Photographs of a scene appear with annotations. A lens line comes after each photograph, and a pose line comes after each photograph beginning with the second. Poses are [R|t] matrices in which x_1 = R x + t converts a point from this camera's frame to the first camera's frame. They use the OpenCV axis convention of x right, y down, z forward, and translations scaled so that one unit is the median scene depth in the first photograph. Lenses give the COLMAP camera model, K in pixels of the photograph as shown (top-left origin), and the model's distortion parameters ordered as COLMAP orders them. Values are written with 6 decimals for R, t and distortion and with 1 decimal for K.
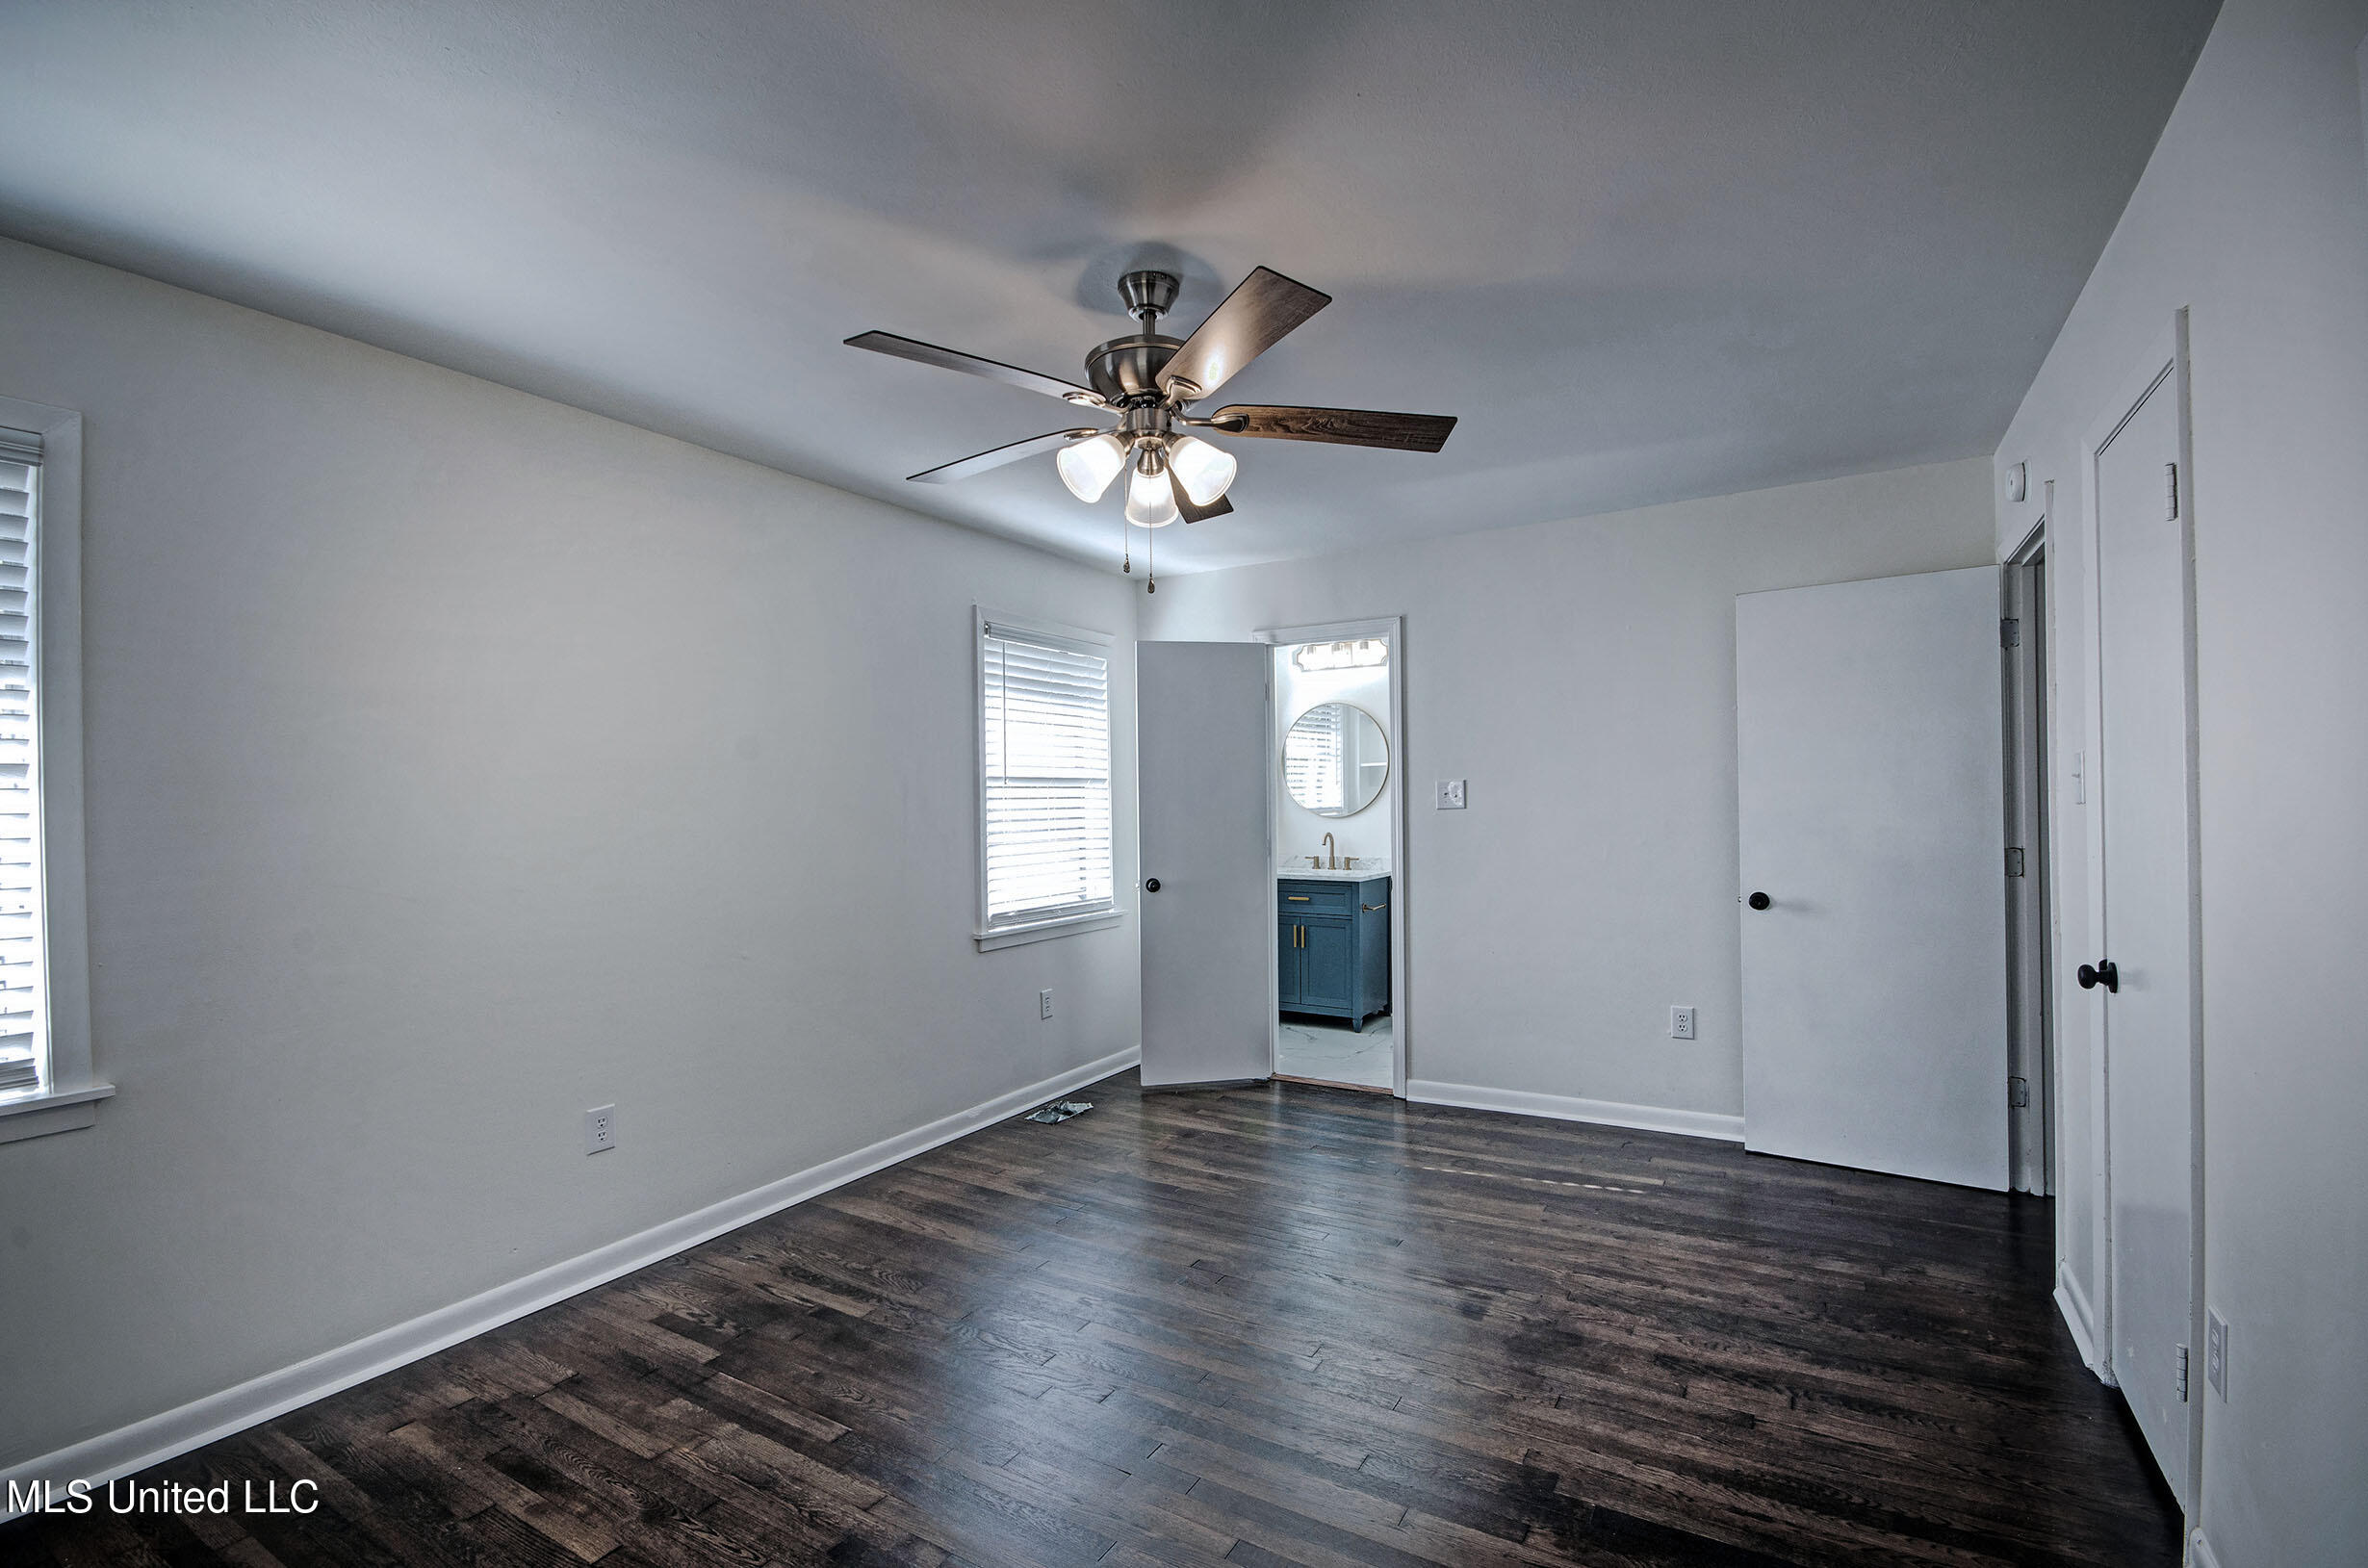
lens RADIAL K [[1047.7, 0, 1169.8], [0, 1047.7, 797.8], [0, 0, 1]] dist [0.040909, 0.000516]
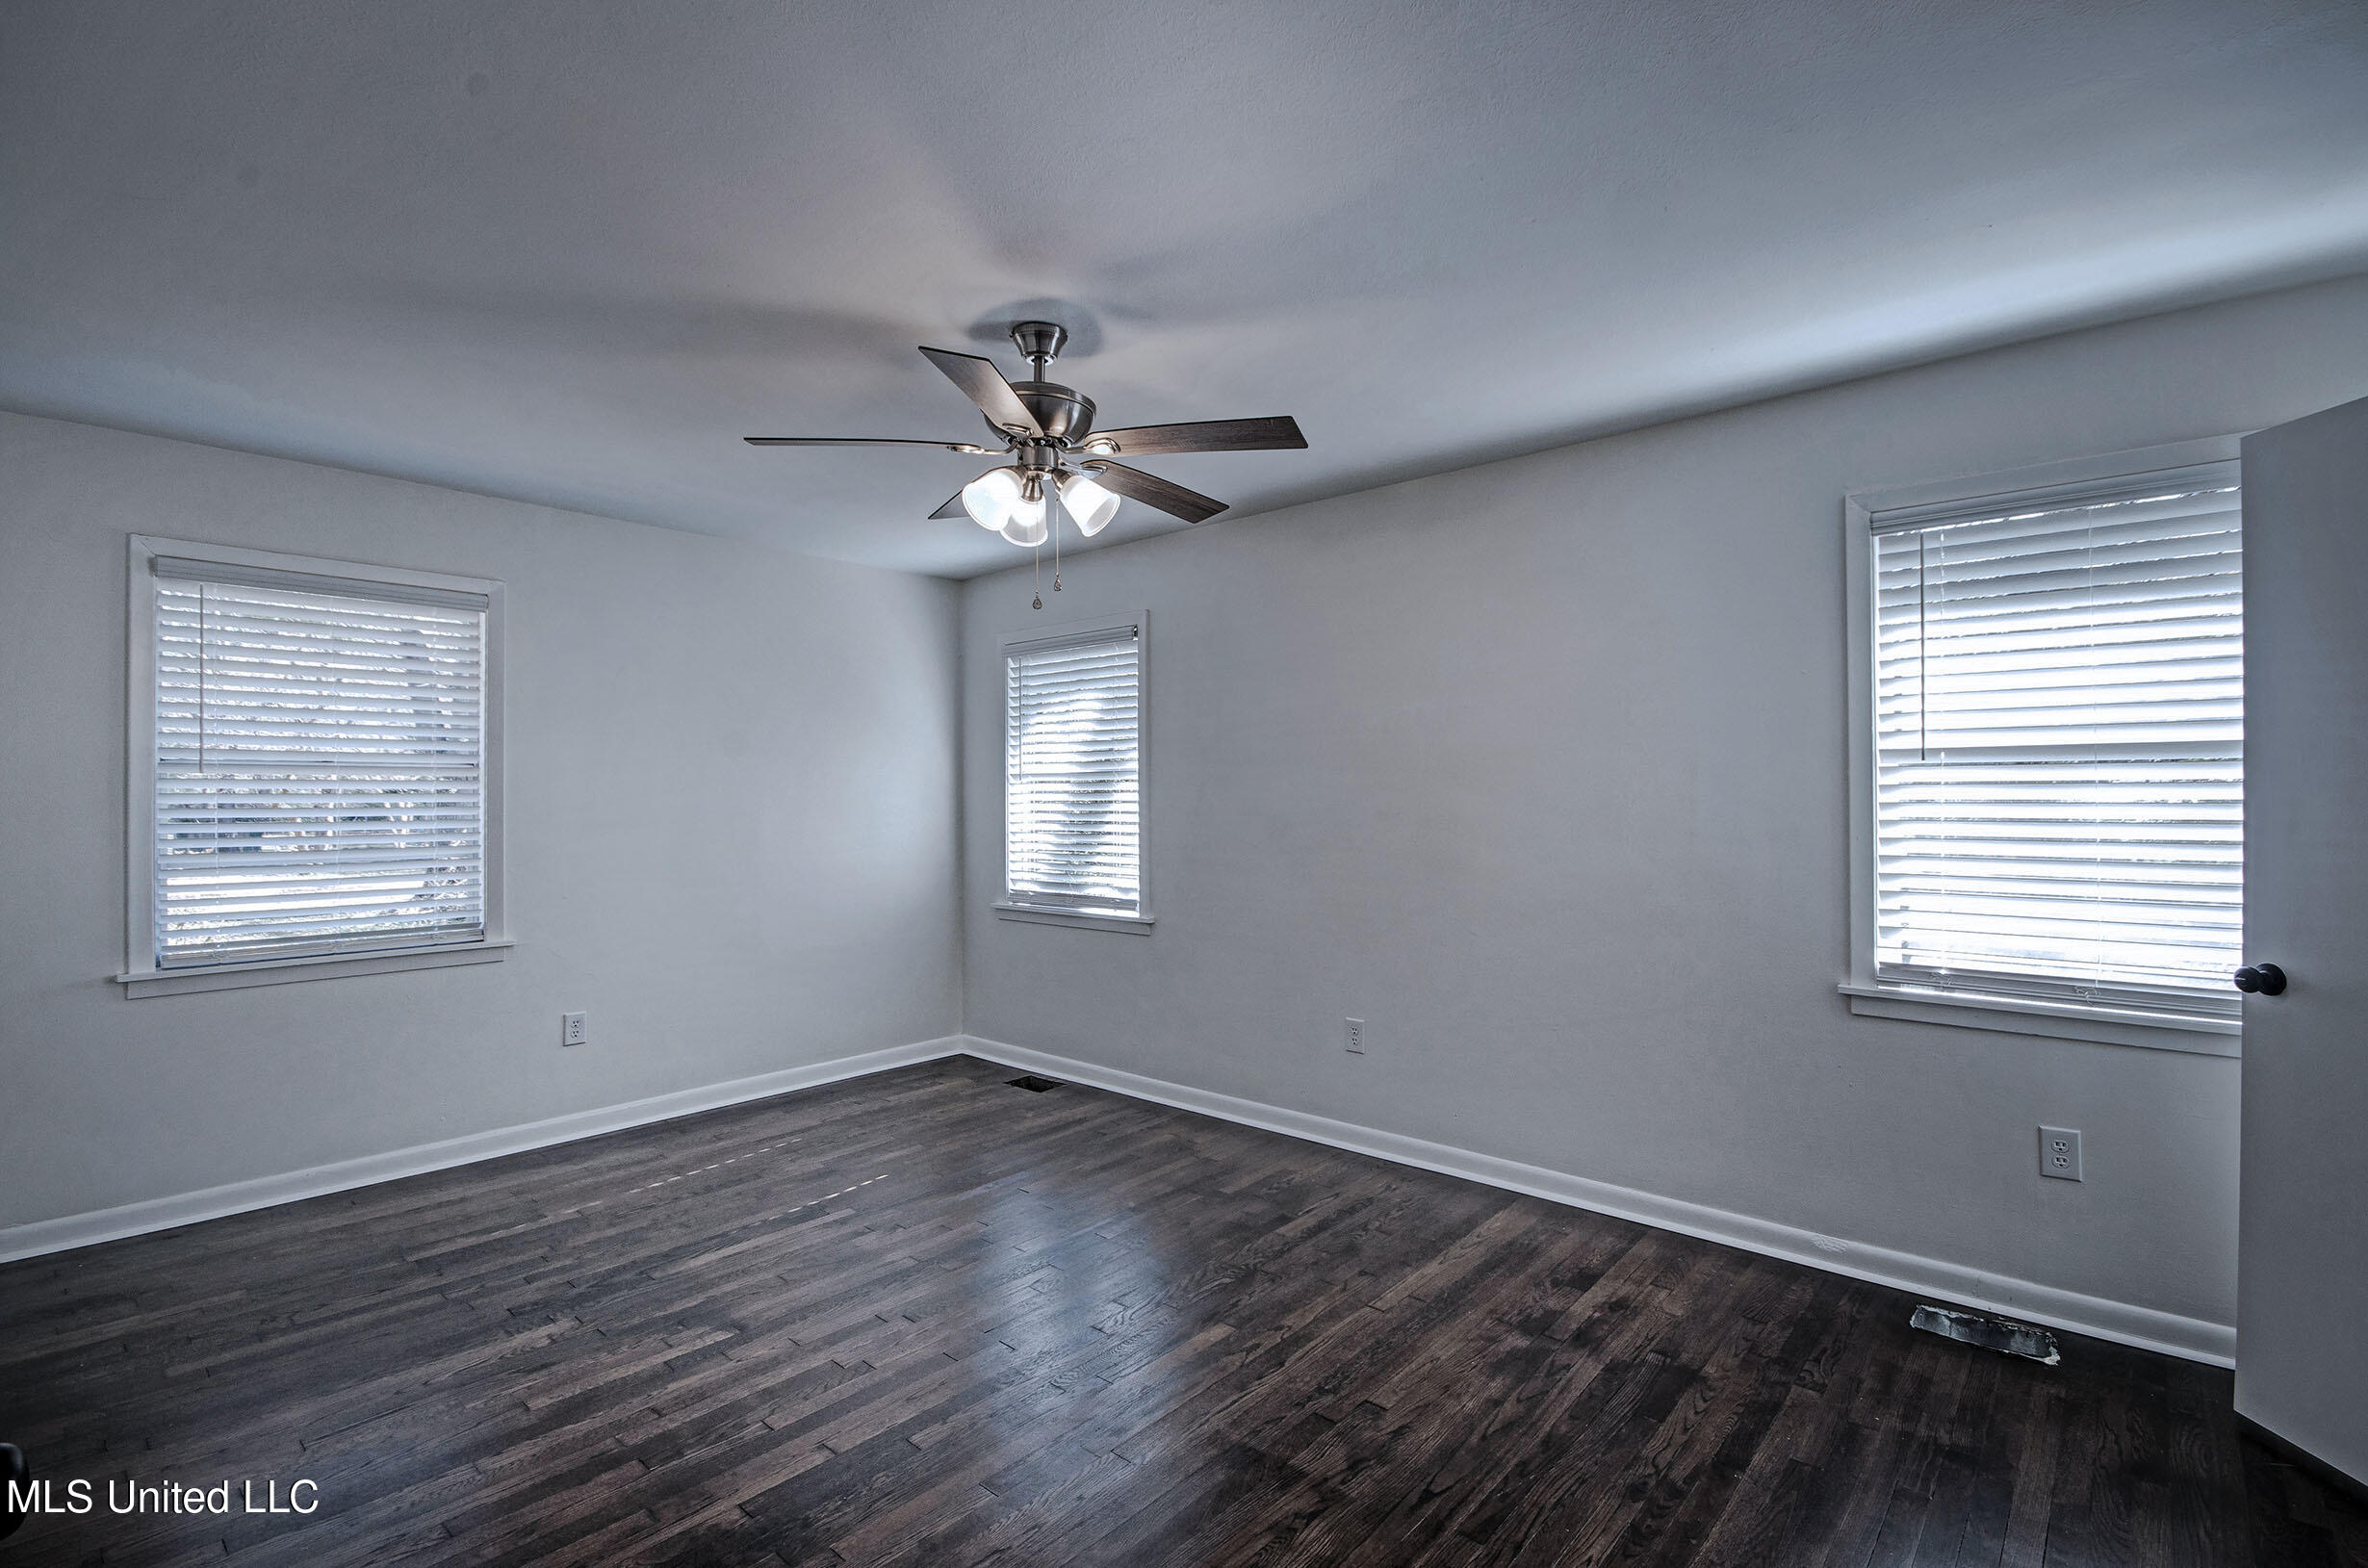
lens RADIAL K [[1065.7, 0, 1184.0], [0, 1065.7, 784.0], [0, 0, 1]] dist [0.015670, -0.000164]
pose [[-0.151040, 0.003816, -0.988520, 0.666964], [0.008471, 0.999961, 0.002566, -0.006136], [0.988491, -0.007986, -0.151066, 0.817802]]
